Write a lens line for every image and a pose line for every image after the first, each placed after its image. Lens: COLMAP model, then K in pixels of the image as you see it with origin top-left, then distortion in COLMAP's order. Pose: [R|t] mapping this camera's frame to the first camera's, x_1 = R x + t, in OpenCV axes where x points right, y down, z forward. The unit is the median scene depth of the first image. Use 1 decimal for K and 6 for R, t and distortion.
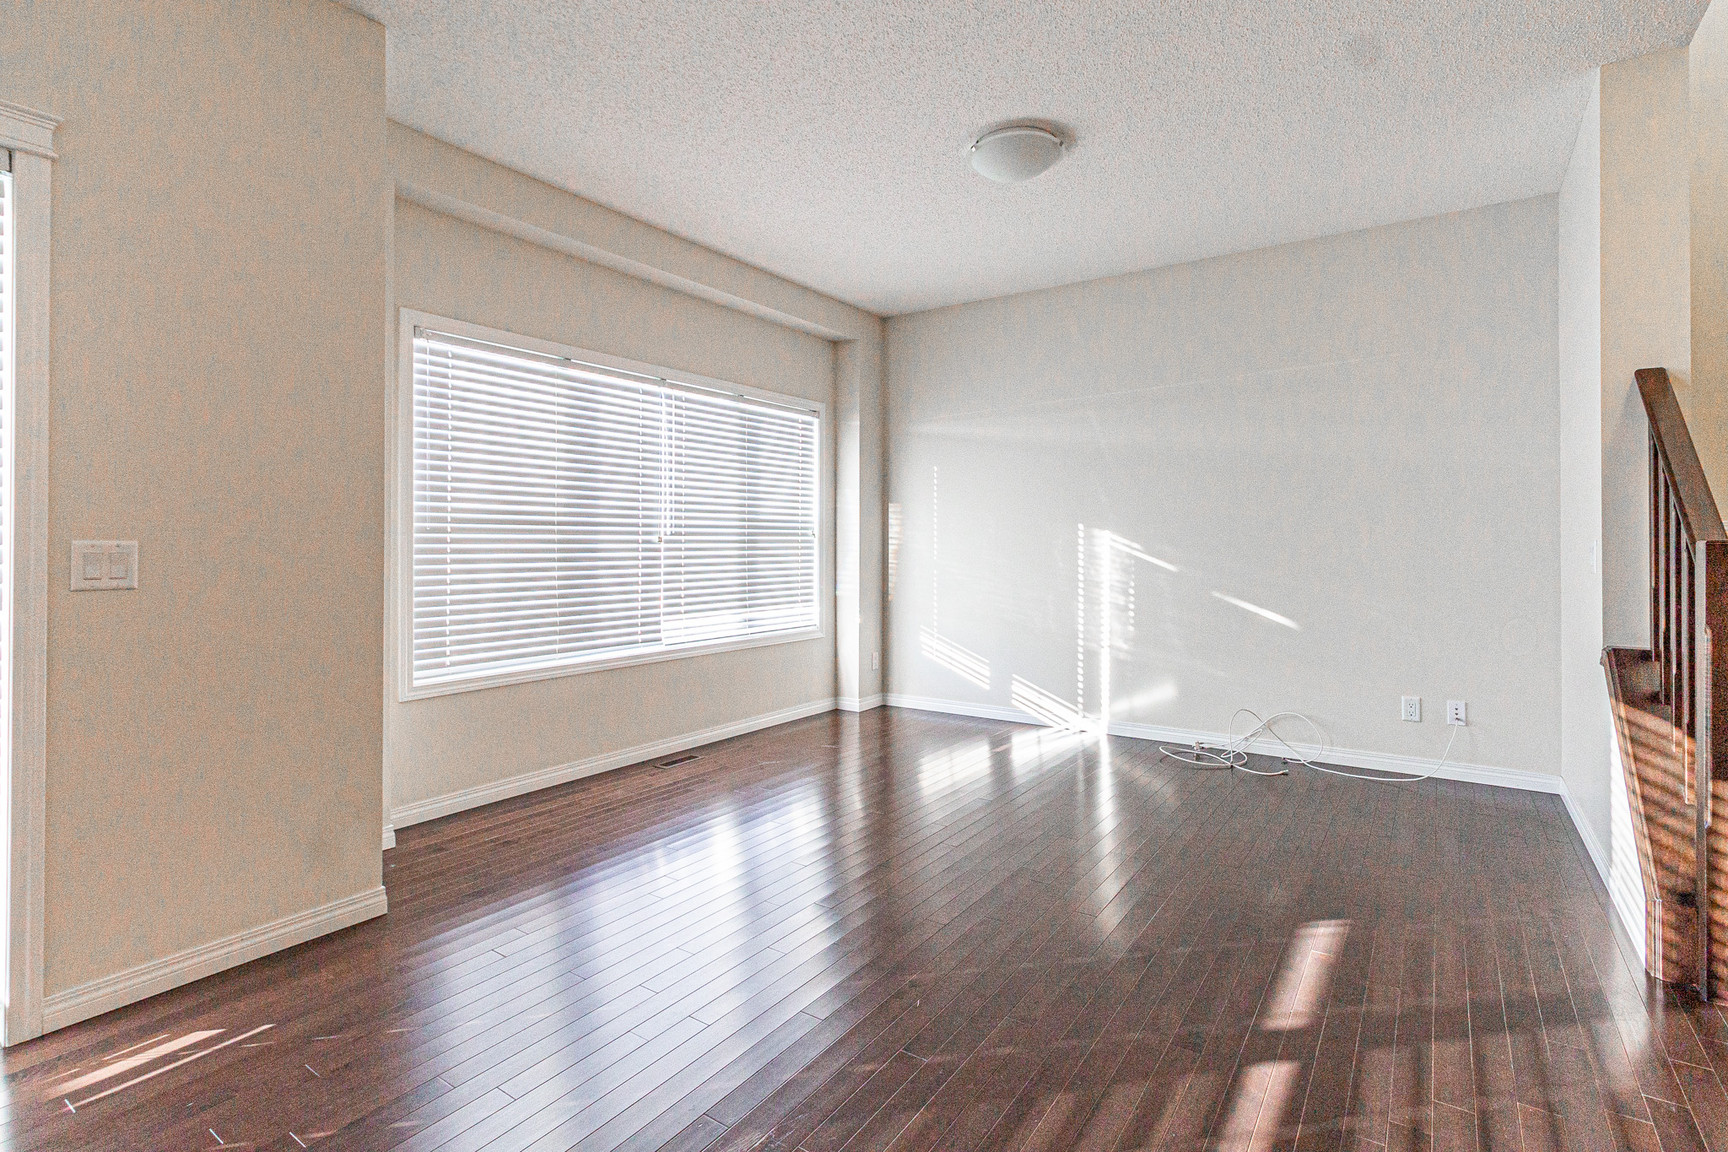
lens RADIAL K [[821.2, 0, 863.8], [0, 821.2, 538.5], [0, 0, 1]] dist [0.001922, 0.000744]
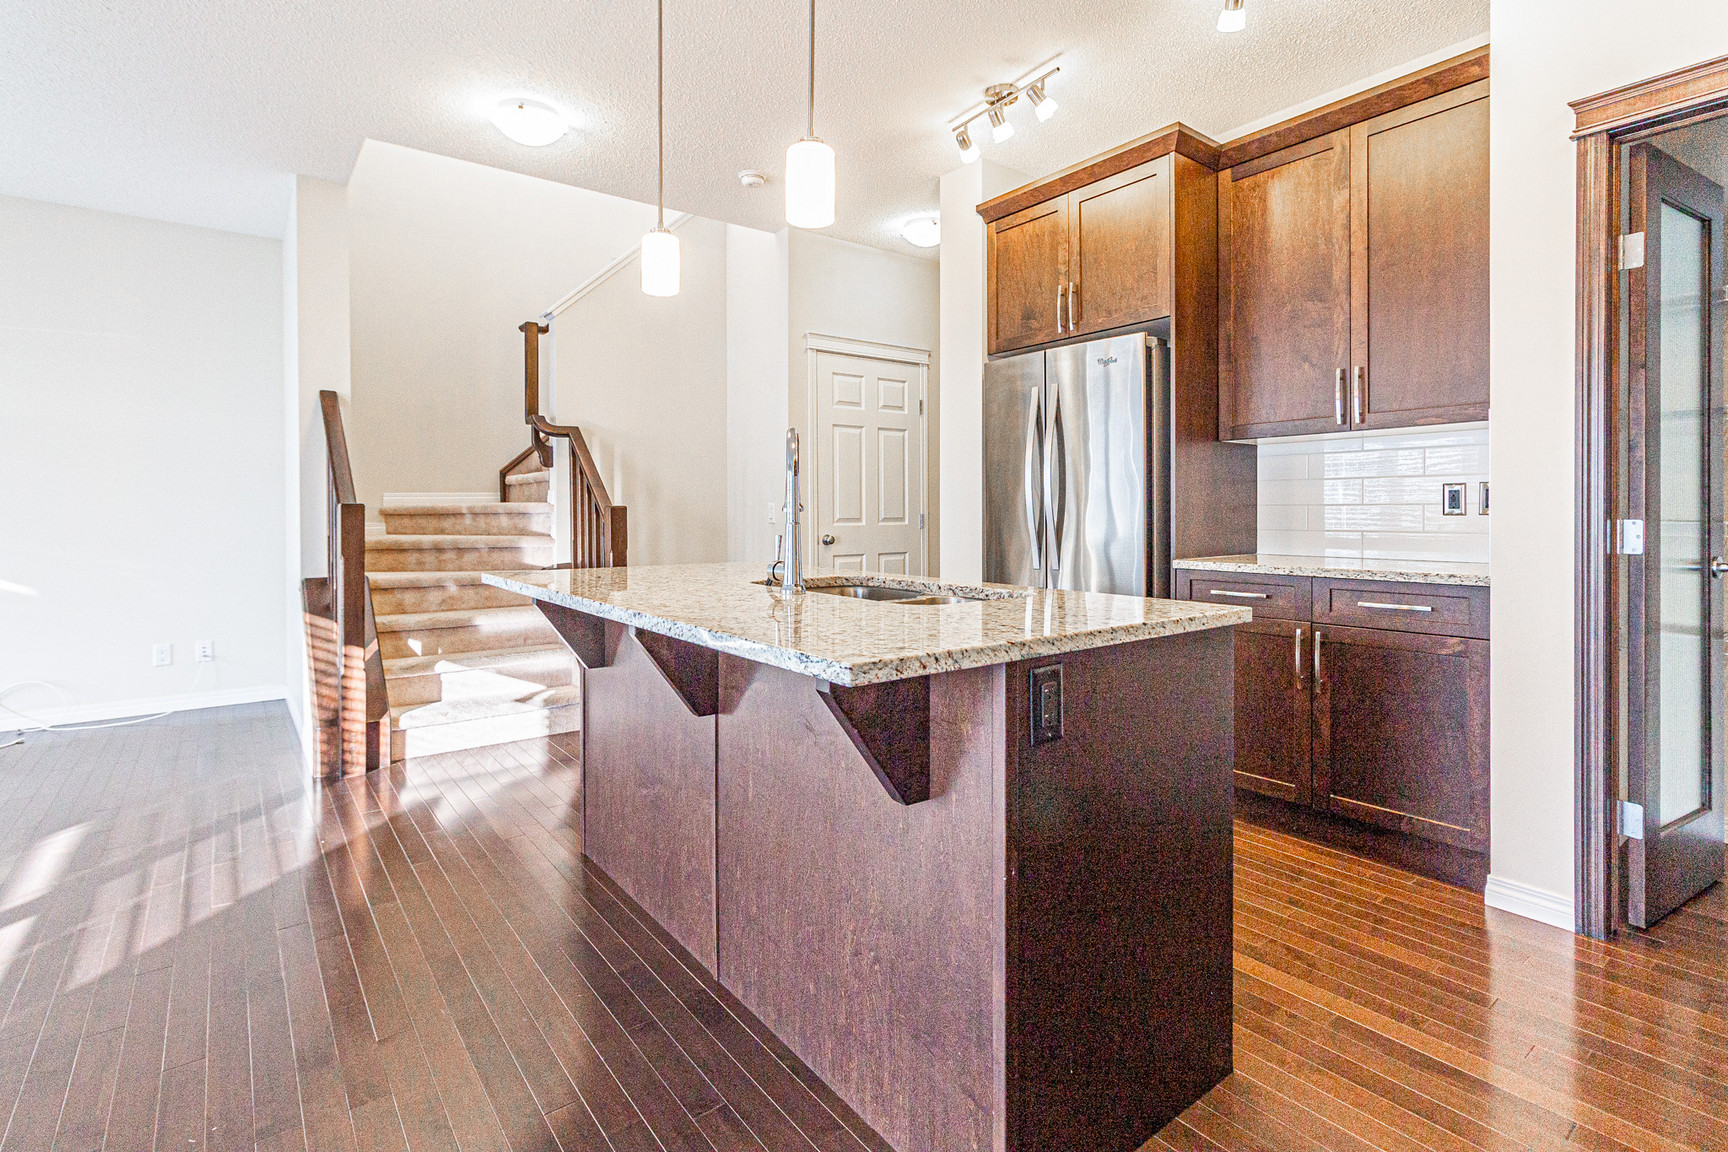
lens RADIAL K [[832.5, 0, 862.2], [0, 832.5, 502.9], [0, 0, 1]] dist [0.001482, 0.001211]
pose [[0.300375, -0.000786, 0.953821, -0.247696], [0.004592, 0.999989, -0.000622, 0.006449], [-0.953810, 0.004567, 0.300375, -0.470903]]
